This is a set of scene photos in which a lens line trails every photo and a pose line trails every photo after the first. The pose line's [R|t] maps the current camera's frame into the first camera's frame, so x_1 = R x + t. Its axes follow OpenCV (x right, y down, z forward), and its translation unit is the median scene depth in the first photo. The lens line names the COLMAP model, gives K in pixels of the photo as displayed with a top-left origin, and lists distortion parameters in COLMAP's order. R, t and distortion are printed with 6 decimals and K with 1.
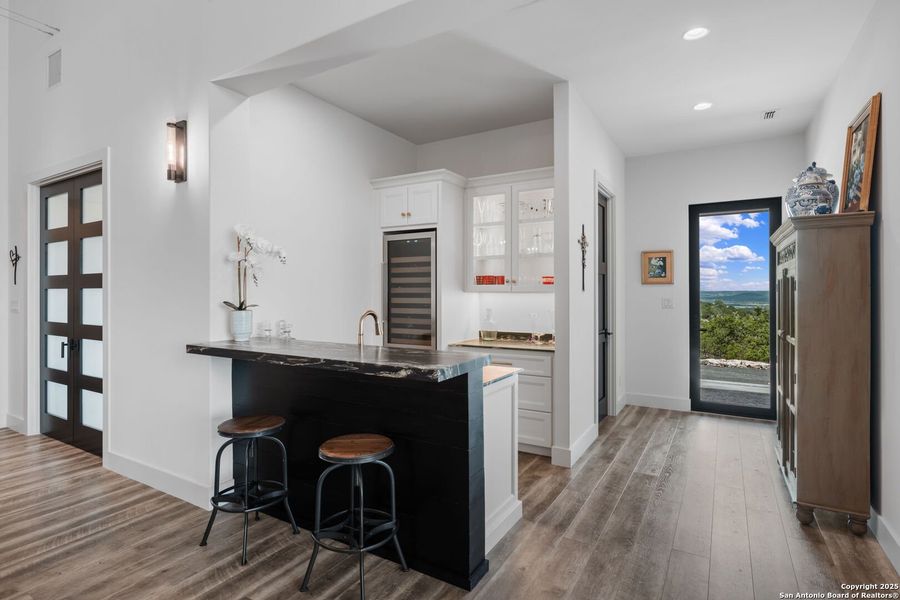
lens RADIAL K [[463.5, 0, 450.1], [0, 463.5, 290.6], [0, 0, 1]] dist [-0.001814, -0.000365]
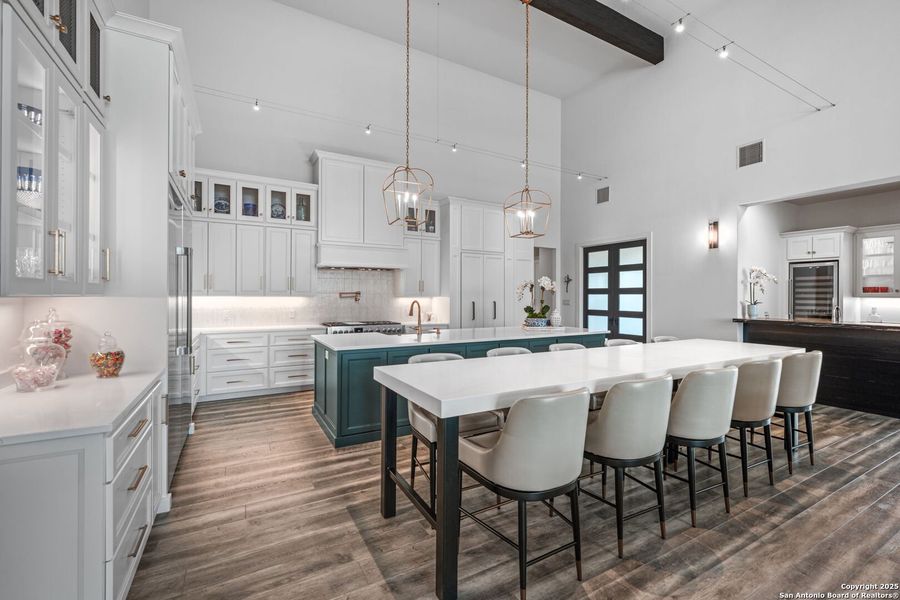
lens RADIAL K [[391.3, 0, 449.6], [0, 391.3, 296.4], [0, 0, 1]] dist [-0.000787, 0.000307]
pose [[0.864932, 0.003759, -0.501876, -0.533660], [-0.002818, 0.999993, 0.002634, 0.000744], [0.501882, -0.000864, 0.864936, -0.953313]]
